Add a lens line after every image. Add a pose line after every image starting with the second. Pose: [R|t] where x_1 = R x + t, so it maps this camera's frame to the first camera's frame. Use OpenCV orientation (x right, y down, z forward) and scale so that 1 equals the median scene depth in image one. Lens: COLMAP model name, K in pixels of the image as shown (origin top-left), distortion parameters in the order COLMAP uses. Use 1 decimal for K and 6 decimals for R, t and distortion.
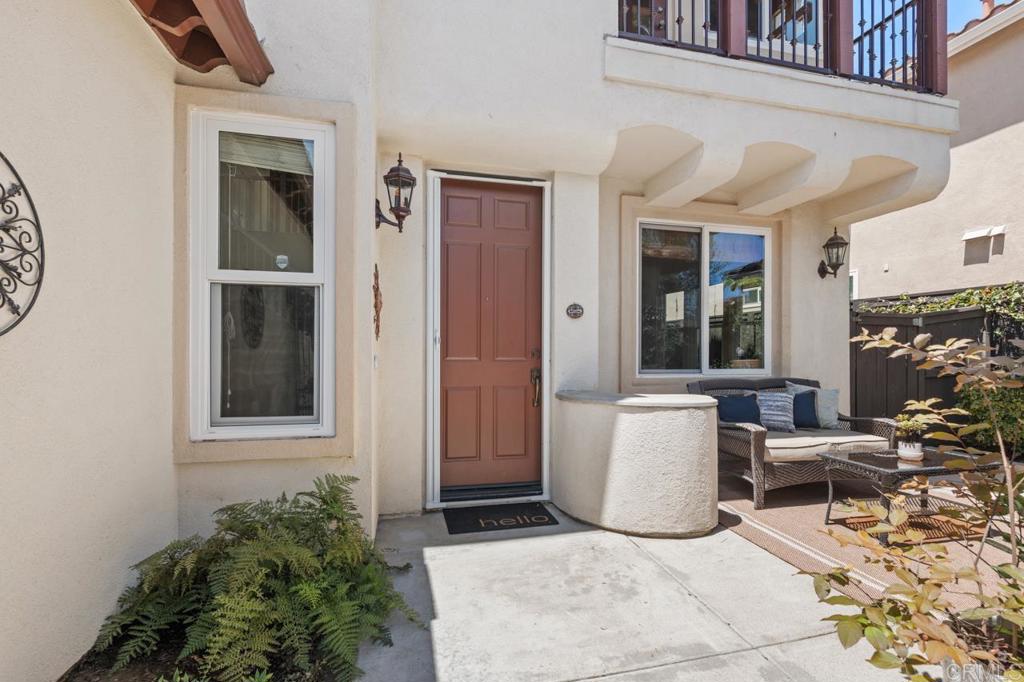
lens RADIAL K [[475.7, 0, 516.5], [0, 475.7, 355.7], [0, 0, 1]] dist [-0.004220, -0.000393]
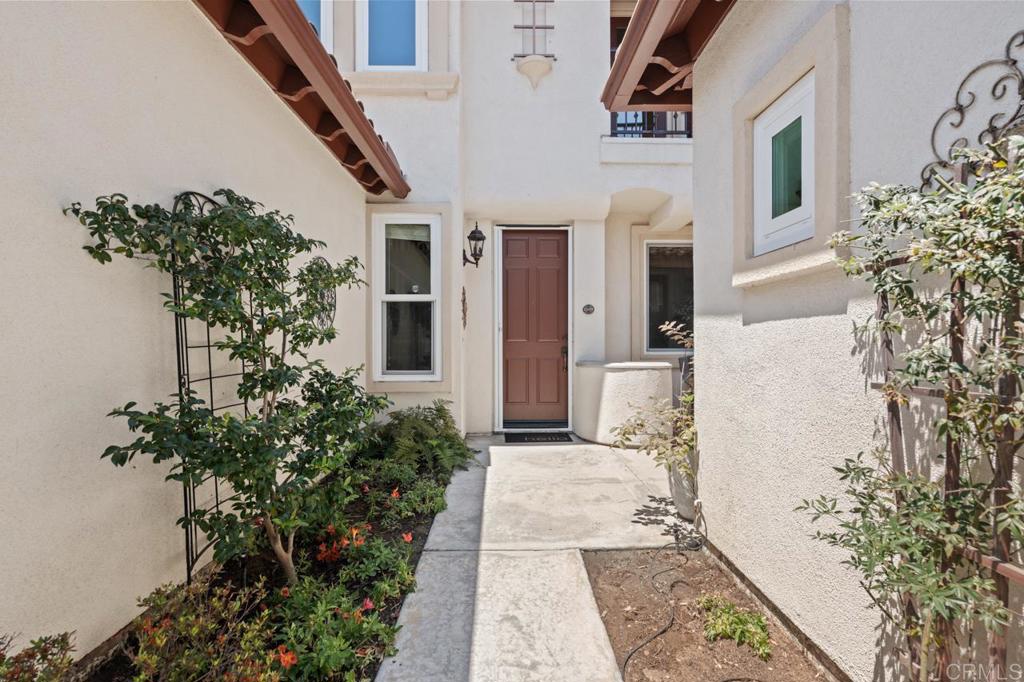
lens RADIAL K [[475.7, 0, 510.4], [0, 475.7, 344.1], [0, 0, 1]] dist [-0.004220, -0.000393]
pose [[0.976751, -0.004870, -0.214323, 0.239670], [0.005039, 0.999987, 0.000243, 0.020181], [0.214319, -0.001317, 0.976763, -0.654314]]
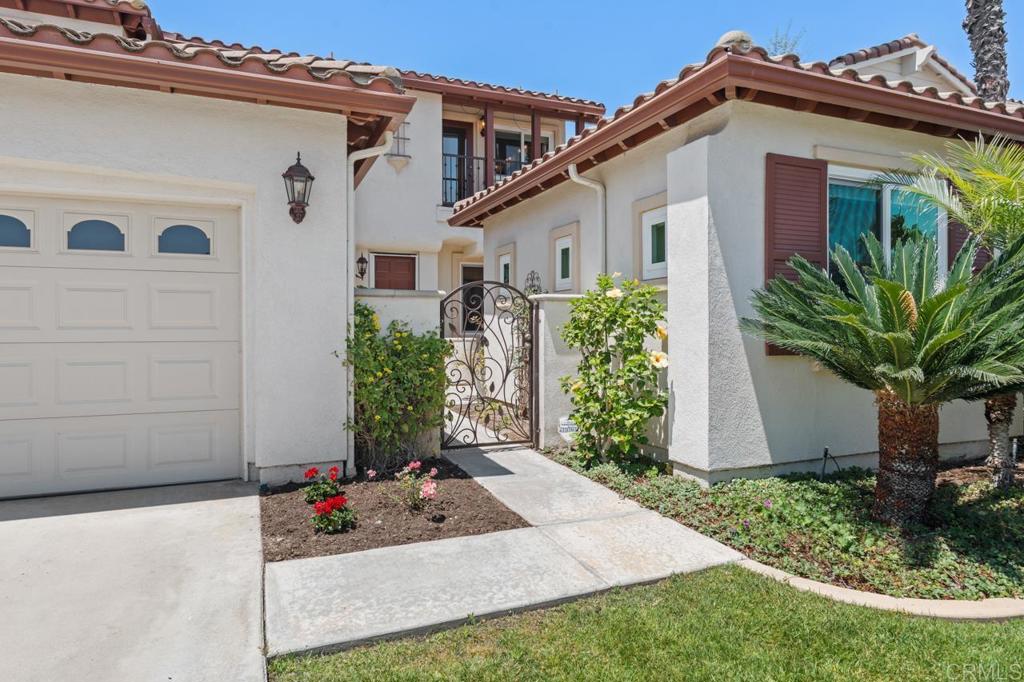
lens RADIAL K [[614.1, 0, 512.5], [0, 614.1, 340.6], [0, 0, 1]] dist [0.001662, 0.000035]
pose [[0.985373, -0.009668, 0.170138, 0.007604], [0.009357, 0.999953, 0.002632, 0.092090], [-0.170156, -0.001001, 0.985417, -2.645687]]
